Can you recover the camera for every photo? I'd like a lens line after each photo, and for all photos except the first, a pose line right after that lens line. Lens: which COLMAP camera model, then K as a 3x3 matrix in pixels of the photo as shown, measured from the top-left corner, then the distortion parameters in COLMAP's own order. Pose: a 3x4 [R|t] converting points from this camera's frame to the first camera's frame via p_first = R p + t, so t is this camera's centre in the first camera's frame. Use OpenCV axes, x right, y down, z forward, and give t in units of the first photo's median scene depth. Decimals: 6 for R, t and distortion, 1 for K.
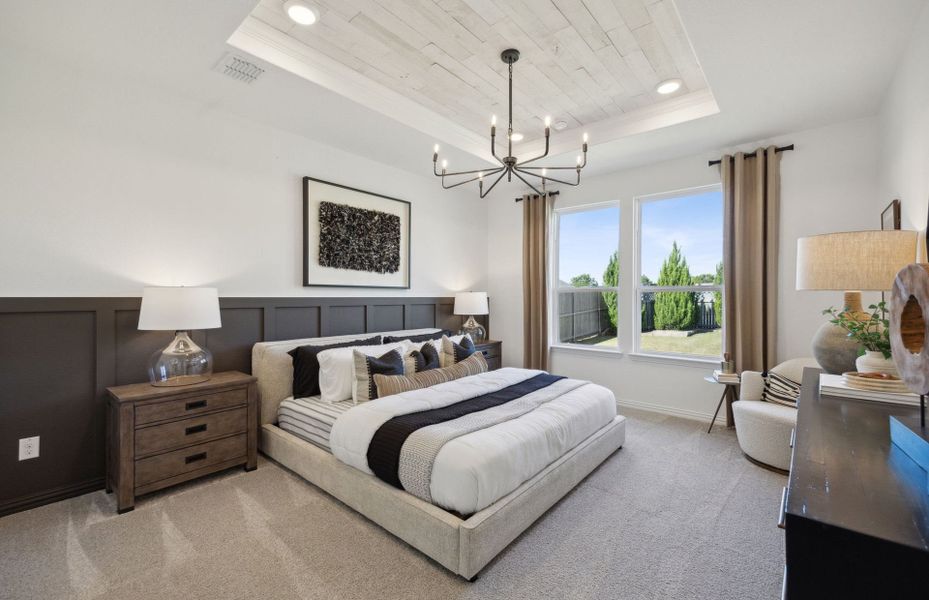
lens RADIAL K [[387.8, 0, 458.9], [0, 387.8, 293.8], [0, 0, 1]] dist [0.008555, -0.000031]
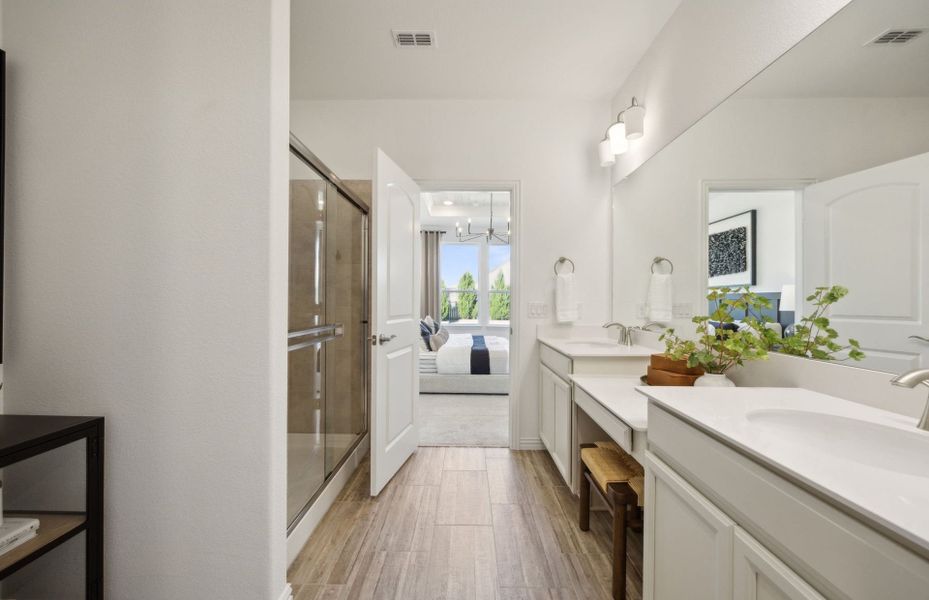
lens RADIAL K [[387.8, 0, 458.9], [0, 387.8, 293.8], [0, 0, 1]] dist [0.008555, -0.000031]
pose [[-0.771509, -0.007745, -0.636171, 1.339366], [-0.003401, 0.999962, -0.008049, 0.026507], [0.636209, -0.004046, -0.771506, 1.380084]]
